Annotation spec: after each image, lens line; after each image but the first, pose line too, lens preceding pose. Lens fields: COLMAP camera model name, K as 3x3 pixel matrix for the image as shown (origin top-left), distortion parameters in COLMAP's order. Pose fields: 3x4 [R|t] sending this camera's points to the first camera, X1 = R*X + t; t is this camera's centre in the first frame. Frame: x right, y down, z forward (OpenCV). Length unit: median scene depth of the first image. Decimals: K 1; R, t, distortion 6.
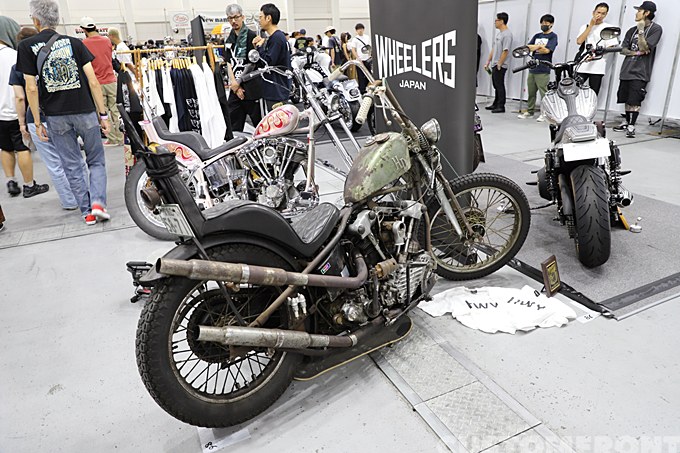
lens RADIAL K [[466.9, 0, 340.0], [0, 466.9, 226.5], [0, 0, 1]] dist [0.000234, -0.000296]
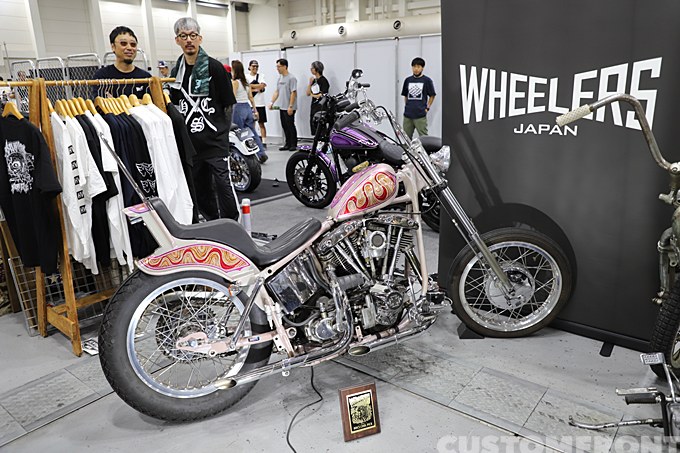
lens RADIAL K [[514.8, 0, 340.0], [0, 514.8, 226.5], [0, 0, 1]] dist [0.010348, 0.006503]
pose [[0.892886, -0.105234, 0.437813, -0.483194], [0.154201, 0.984977, -0.077729, -0.127552], [-0.423056, 0.136914, 0.895700, 0.390611]]
